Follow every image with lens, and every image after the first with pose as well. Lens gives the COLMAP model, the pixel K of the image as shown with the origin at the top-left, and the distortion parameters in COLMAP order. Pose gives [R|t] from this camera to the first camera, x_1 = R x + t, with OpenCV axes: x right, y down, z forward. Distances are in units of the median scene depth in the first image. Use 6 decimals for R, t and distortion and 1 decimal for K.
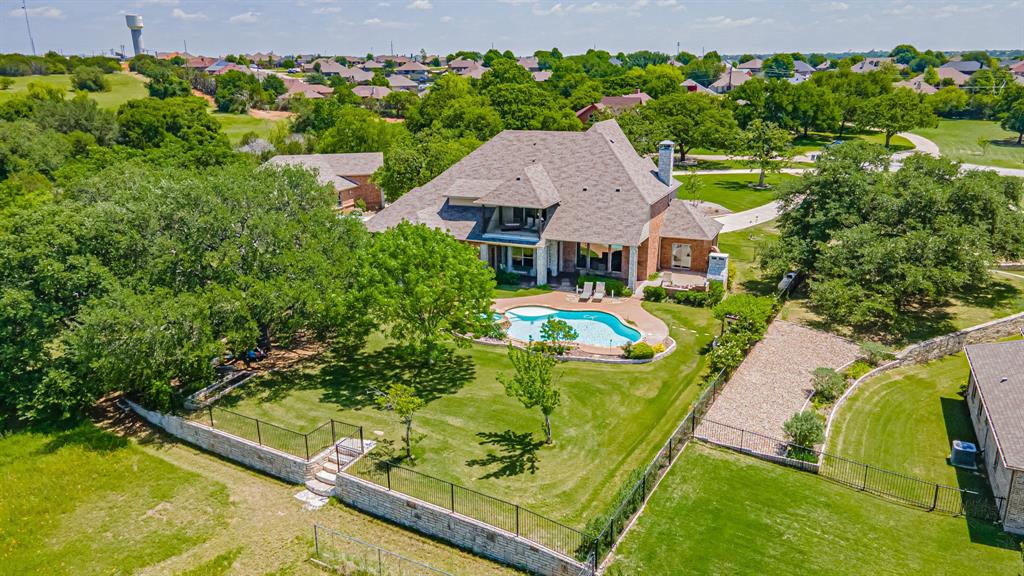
lens RADIAL K [[719.0, 0, 512.0], [0, 719.0, 288.0], [0, 0, 1]] dist [0.007962, 0.005386]
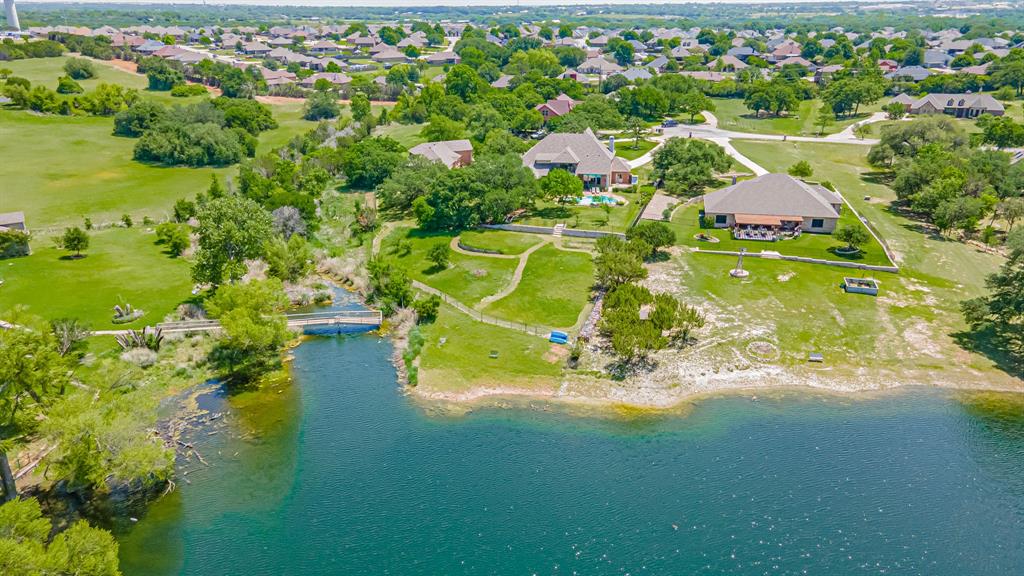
lens RADIAL K [[719.0, 0, 512.0], [0, 719.0, 288.0], [0, 0, 1]] dist [0.007962, 0.005386]
pose [[0.976232, -0.078617, 0.201964, -0.847867], [0.064612, 0.995086, 0.075031, 0.159279], [-0.206870, -0.060199, 0.976515, -1.836480]]
